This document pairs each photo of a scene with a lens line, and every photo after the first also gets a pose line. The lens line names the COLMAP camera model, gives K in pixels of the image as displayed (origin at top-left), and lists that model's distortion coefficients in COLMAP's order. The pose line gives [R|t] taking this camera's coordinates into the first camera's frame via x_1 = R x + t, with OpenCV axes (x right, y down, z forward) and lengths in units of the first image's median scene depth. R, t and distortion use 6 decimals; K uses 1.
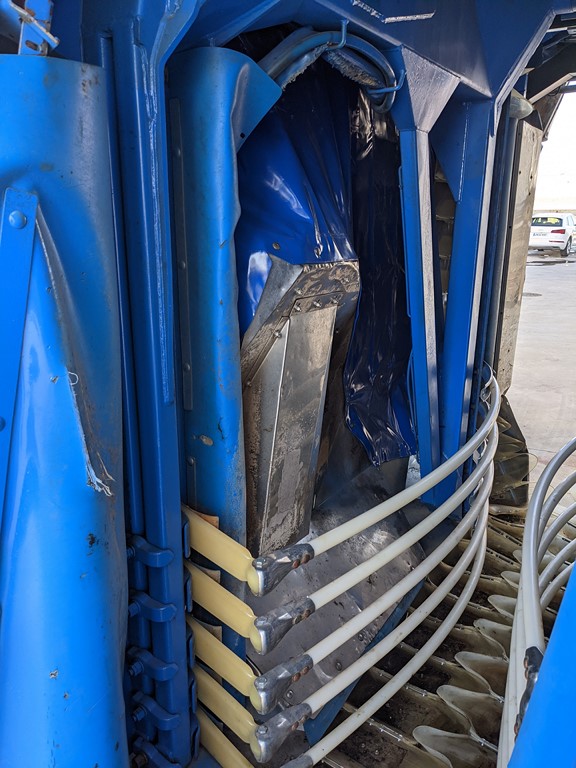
lens RADIAL K [[603.6, 0, 285.8], [0, 603.6, 389.7], [0, 0, 1]] dist [0.062086, -0.098991]
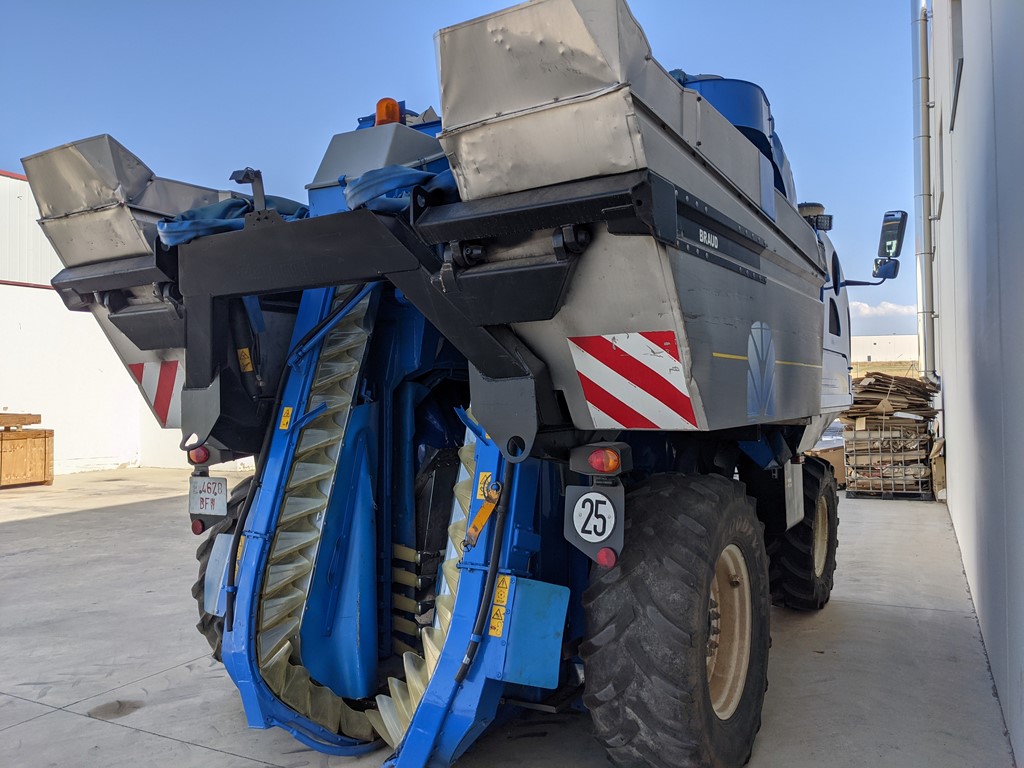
lens RADIAL K [[815.3, 0, 530.2], [0, 815.3, 362.1], [0, 0, 1]] dist [0.003751, -0.009633]
pose [[0.998940, -0.006423, 0.045586, 0.201024], [0.019960, 0.952731, -0.303160, 0.393818], [-0.041484, 0.303749, 0.951849, -1.904148]]
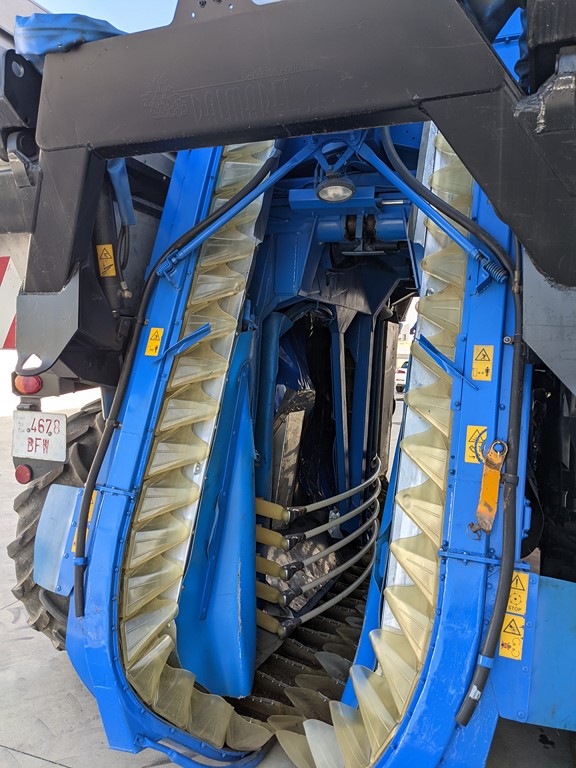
lens RADIAL K [[611.4, 0, 287.6], [0, 611.4, 374.1], [0, 0, 1]] dist [0.003751, -0.009633]
pose [[0.983554, 0.043042, 0.175410, -0.323311], [-0.000783, 0.972195, -0.234170, 0.217026], [-0.180612, 0.230181, 0.956240, -0.962775]]
